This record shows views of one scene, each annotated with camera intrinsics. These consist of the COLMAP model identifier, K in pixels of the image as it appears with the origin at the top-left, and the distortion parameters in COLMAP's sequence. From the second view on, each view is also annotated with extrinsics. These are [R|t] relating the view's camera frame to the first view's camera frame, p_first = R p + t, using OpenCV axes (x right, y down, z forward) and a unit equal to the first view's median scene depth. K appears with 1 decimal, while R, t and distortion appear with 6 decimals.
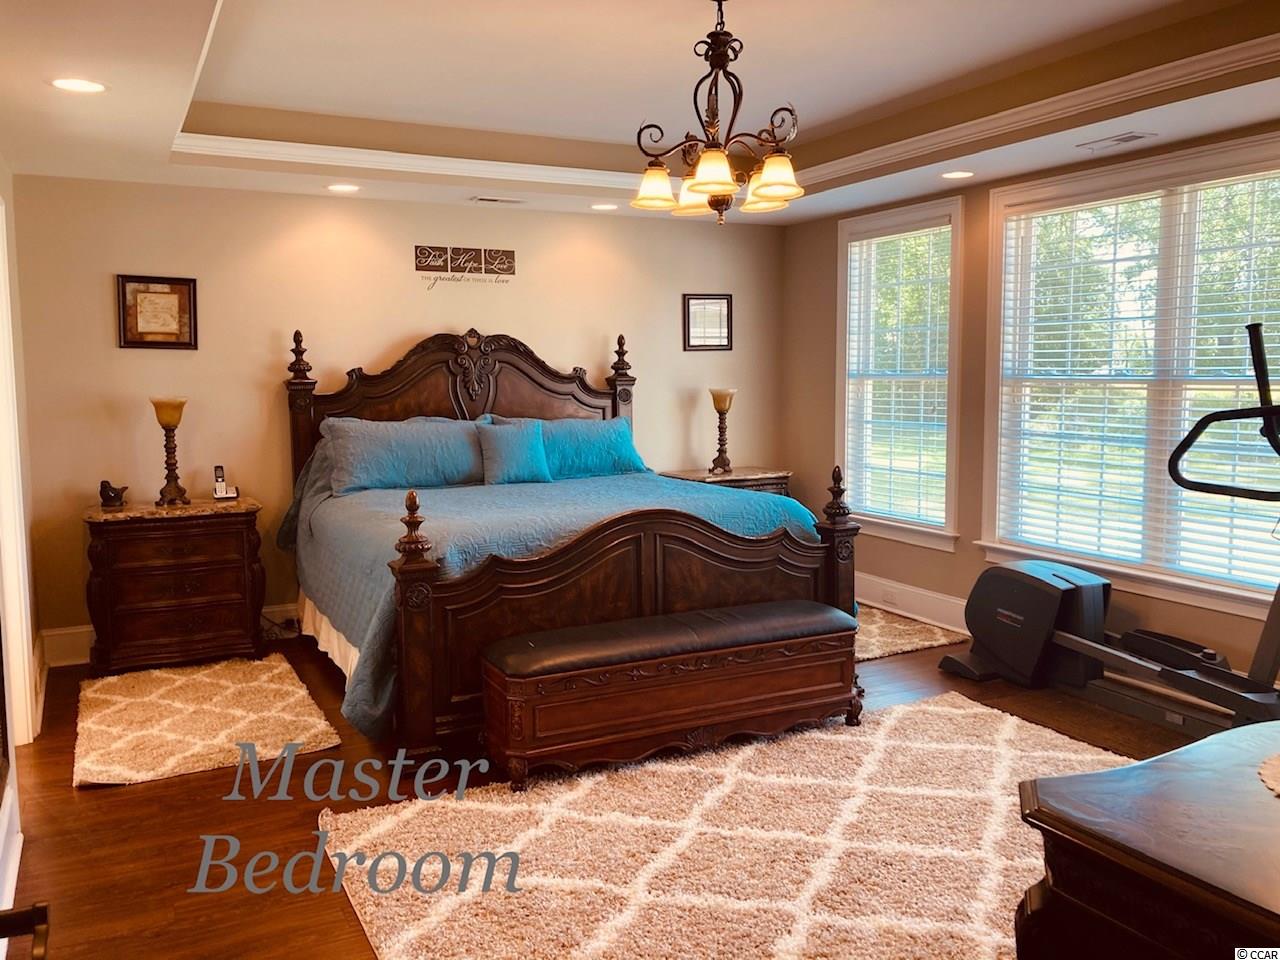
lens RADIAL K [[1062.5, 0, 644.1], [0, 1062.5, 468.5], [0, 0, 1]] dist [0.086207, -0.133049]
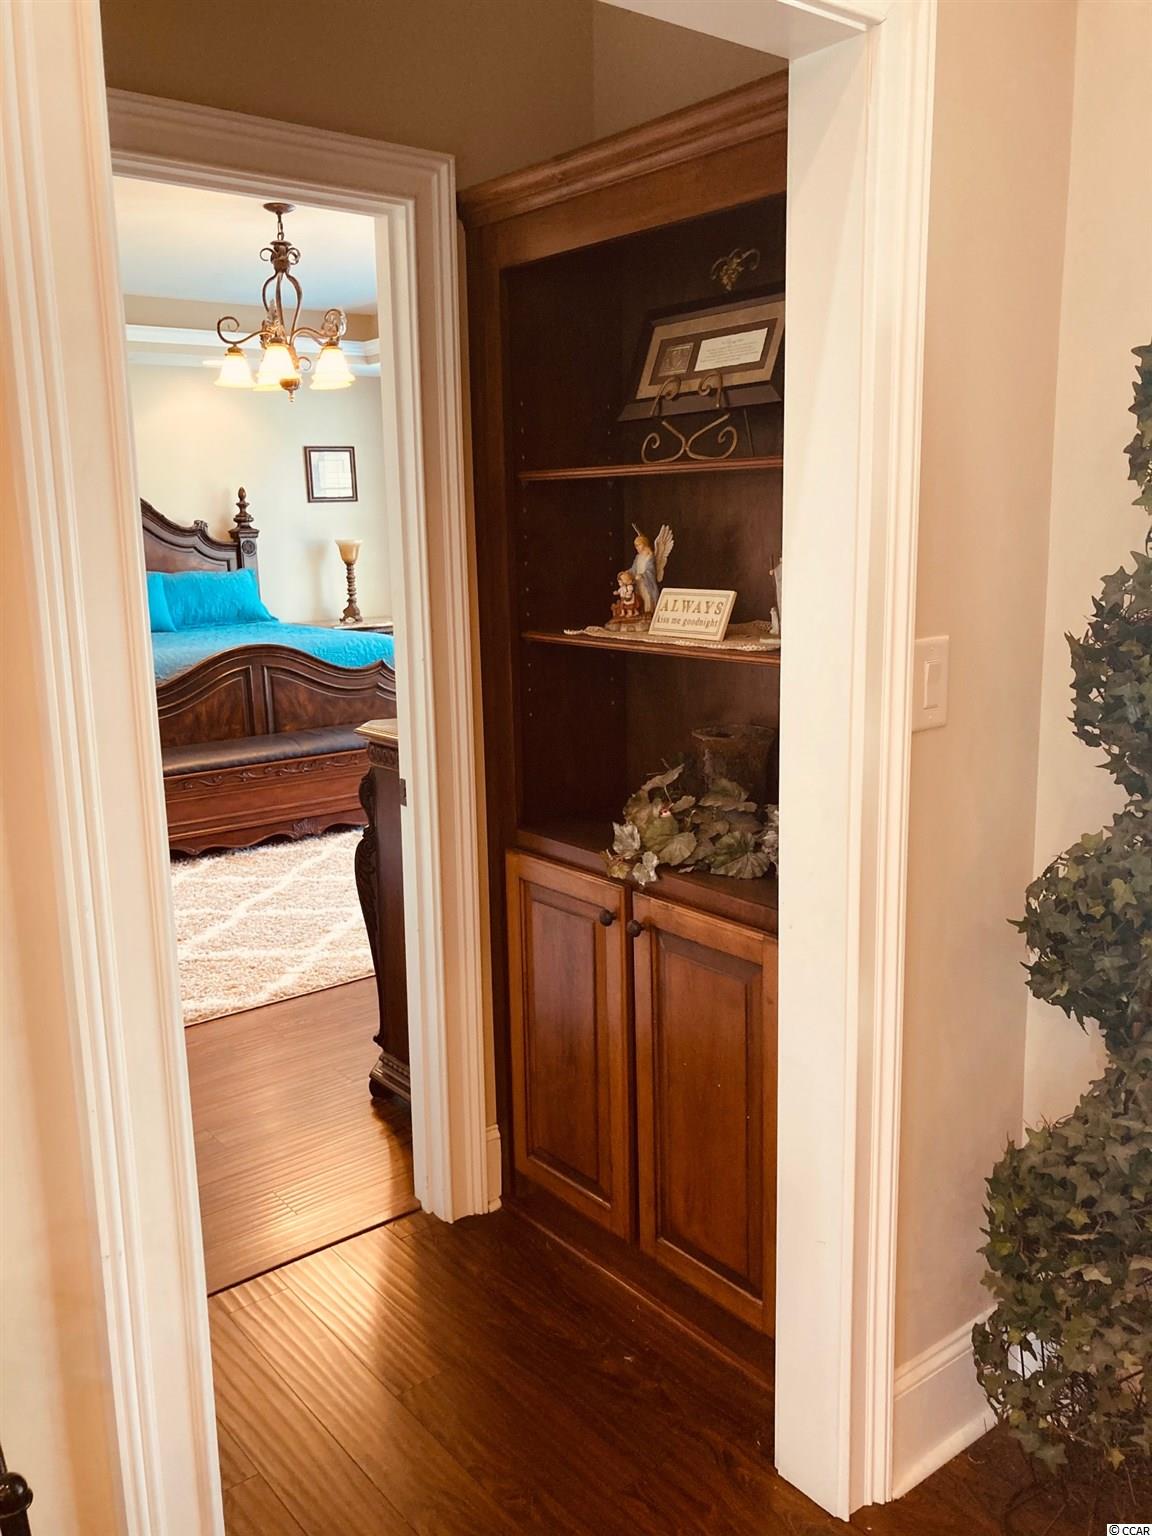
lens RADIAL K [[1274.4, 0, 606.0], [0, 1274.4, 759.2], [0, 0, 1]] dist [0.067628, -0.111964]
pose [[0.977772, -0.050829, 0.203418, 0.084296], [0.031406, 0.994730, 0.097600, 0.036409], [-0.207307, -0.089042, 0.974215, -0.437867]]
